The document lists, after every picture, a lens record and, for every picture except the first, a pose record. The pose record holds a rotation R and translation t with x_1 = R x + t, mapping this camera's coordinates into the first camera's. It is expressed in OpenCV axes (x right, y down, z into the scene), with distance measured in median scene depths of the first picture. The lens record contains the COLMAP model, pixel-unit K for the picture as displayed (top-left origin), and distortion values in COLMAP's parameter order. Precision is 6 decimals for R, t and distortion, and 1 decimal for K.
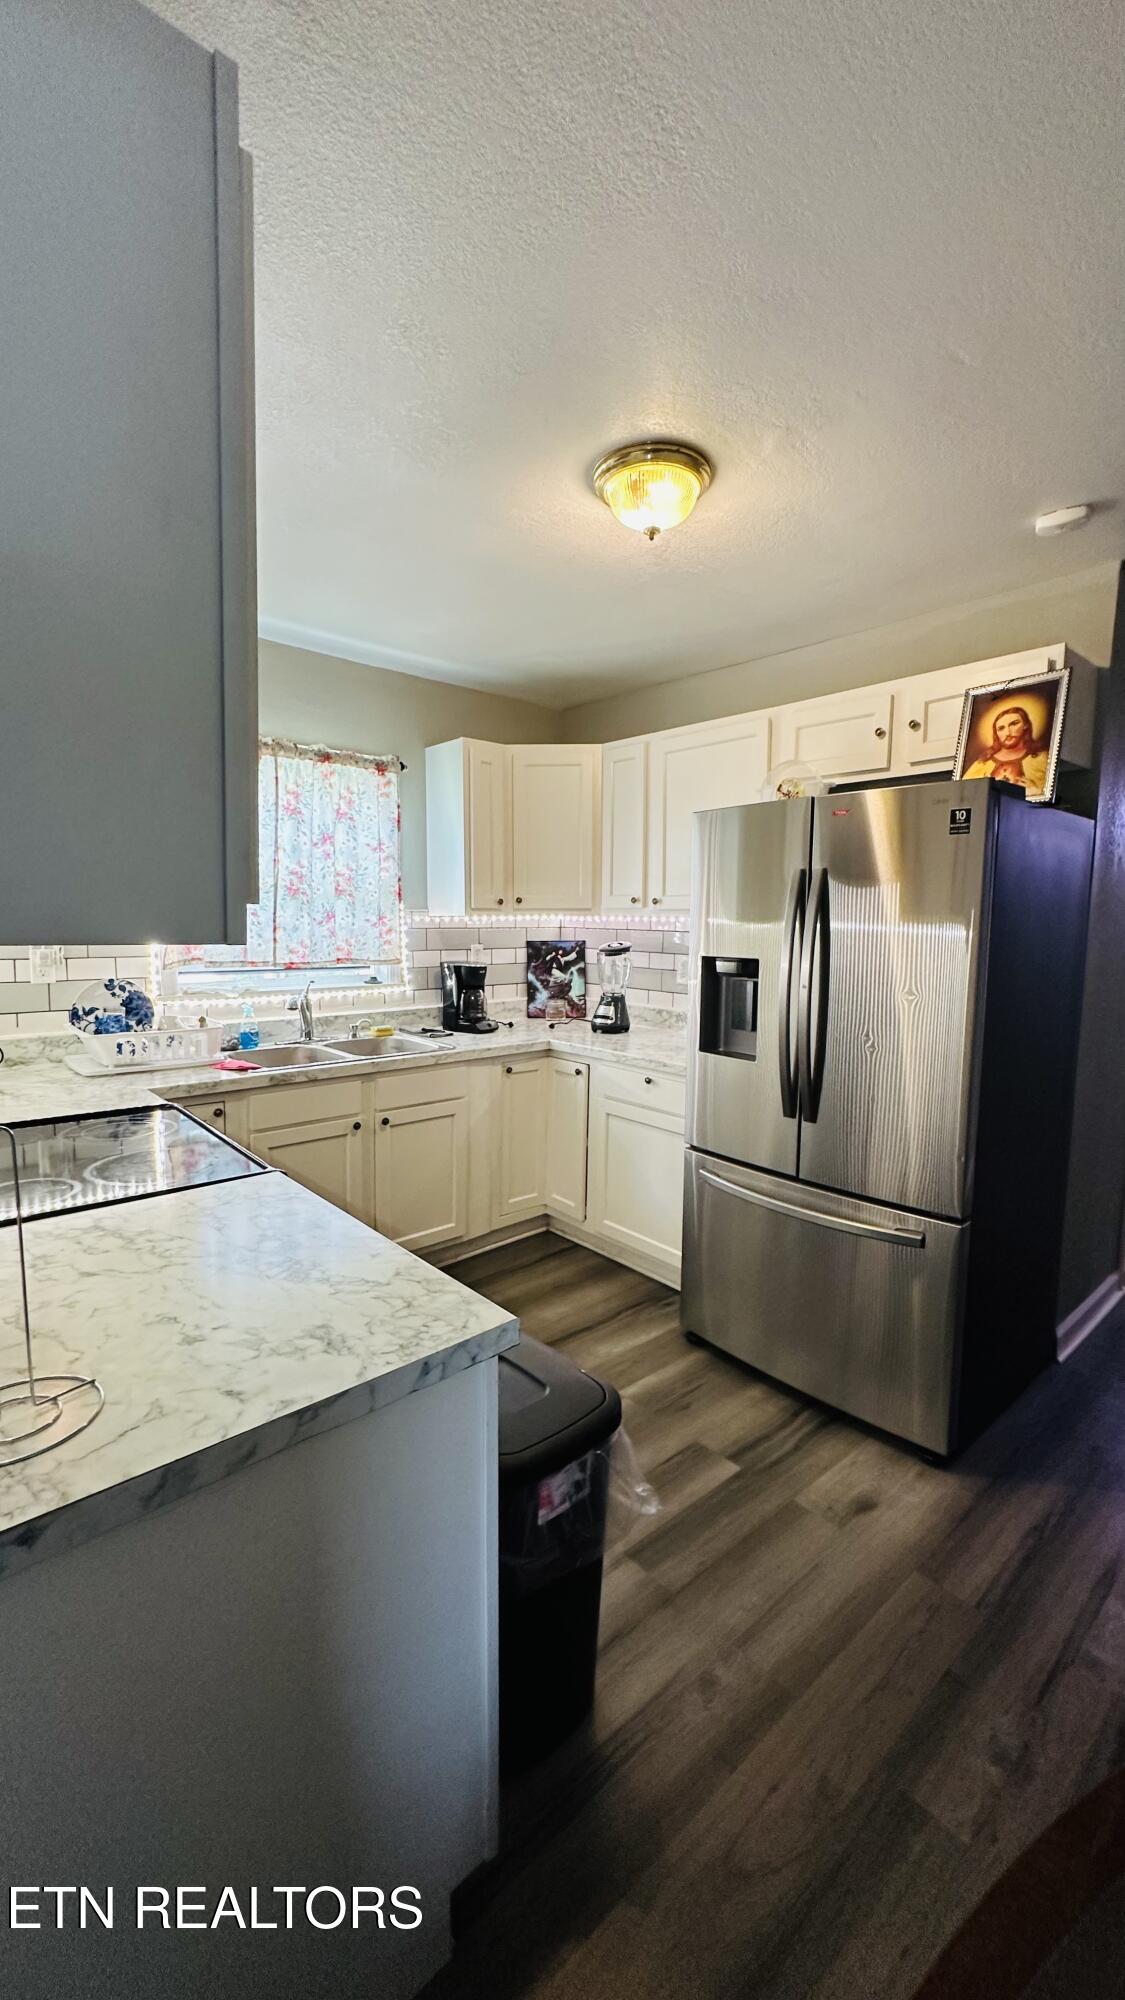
lens RADIAL K [[800.3, 0, 567.1], [0, 800.3, 996.3], [0, 0, 1]] dist [-0.003643, 0.000546]
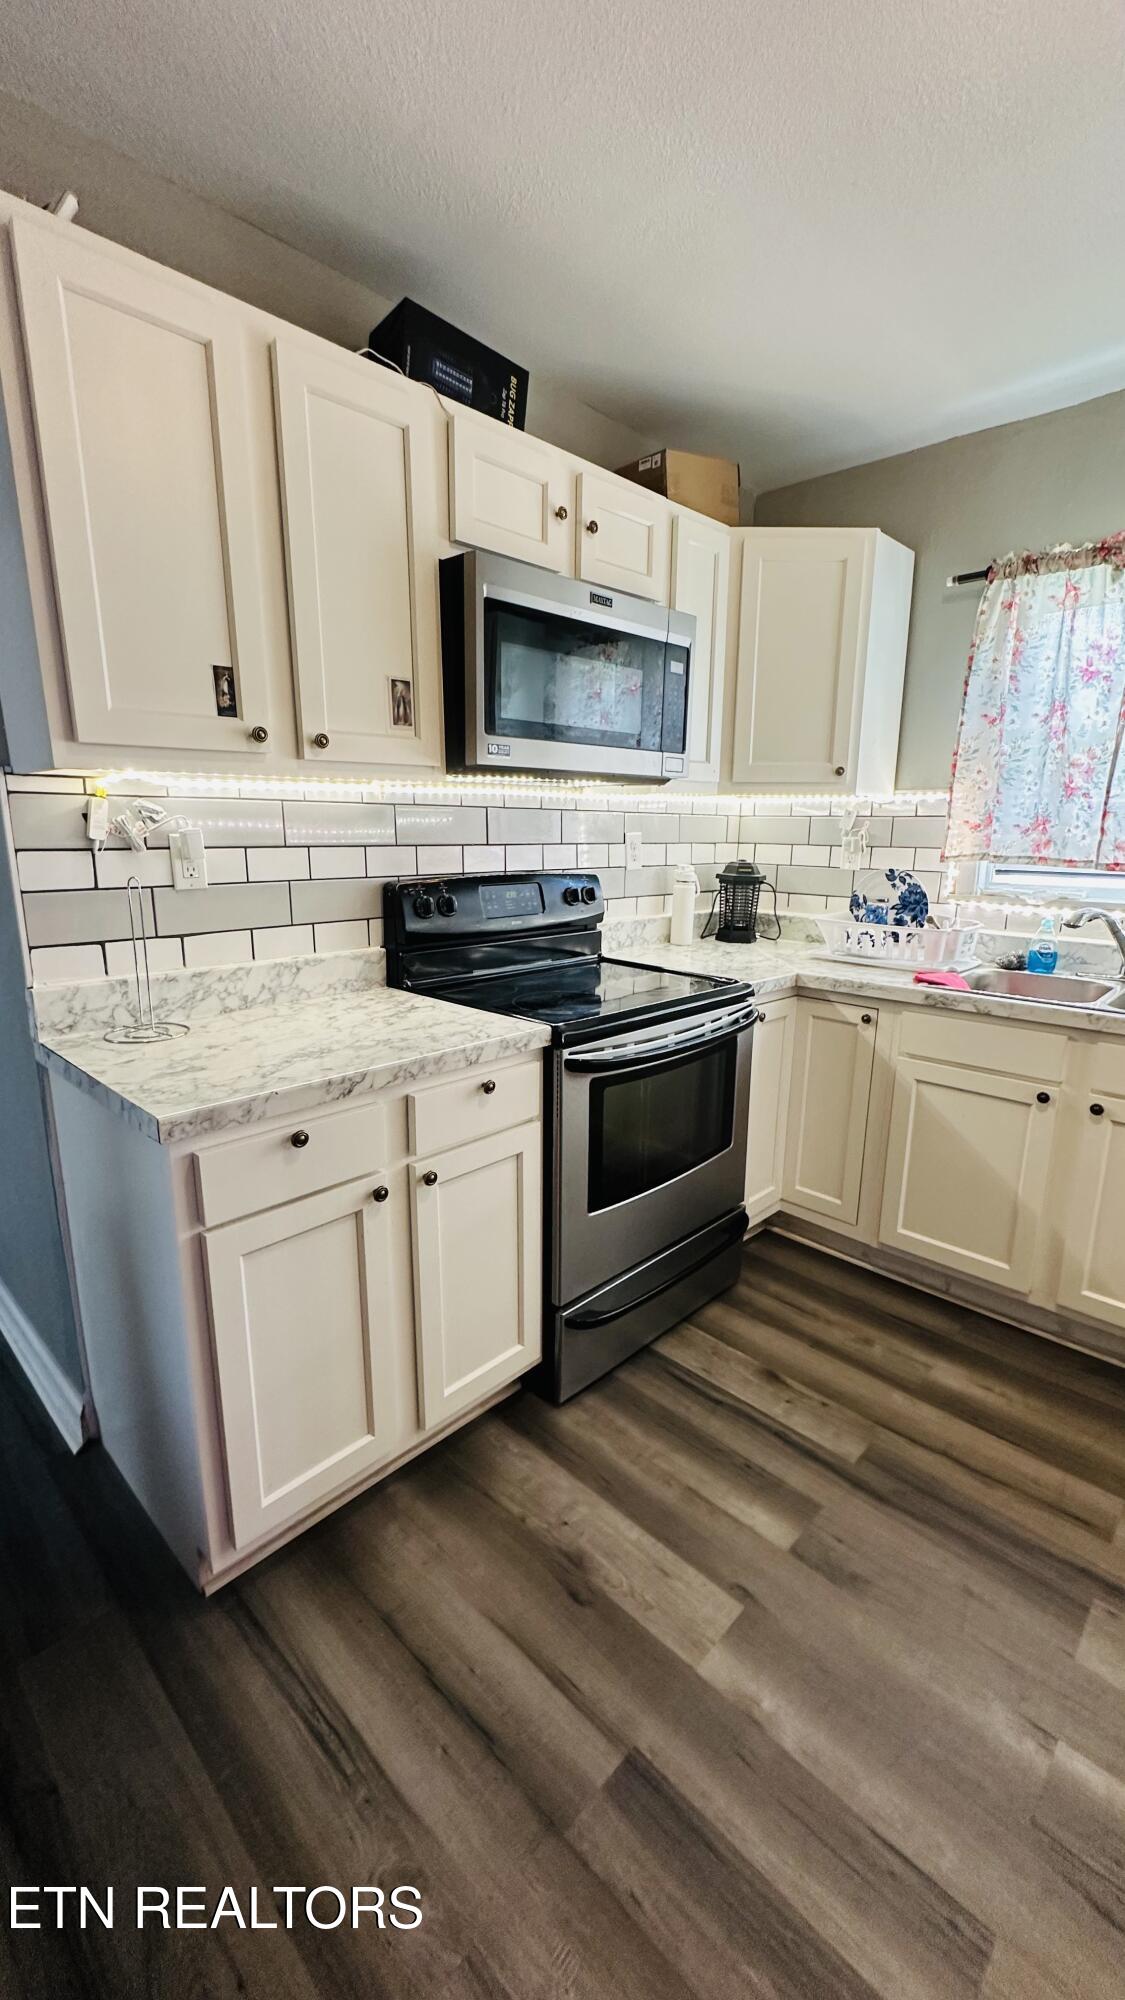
lens RADIAL K [[800.3, 0, 566.1], [0, 800.3, 1003.4], [0, 0, 1]] dist [-0.003643, 0.000546]
pose [[0.075572, 0.196277, -0.977632, 0.374891], [-0.106298, 0.976435, 0.187820, -0.002893], [0.991458, 0.089726, 0.094655, 0.538245]]
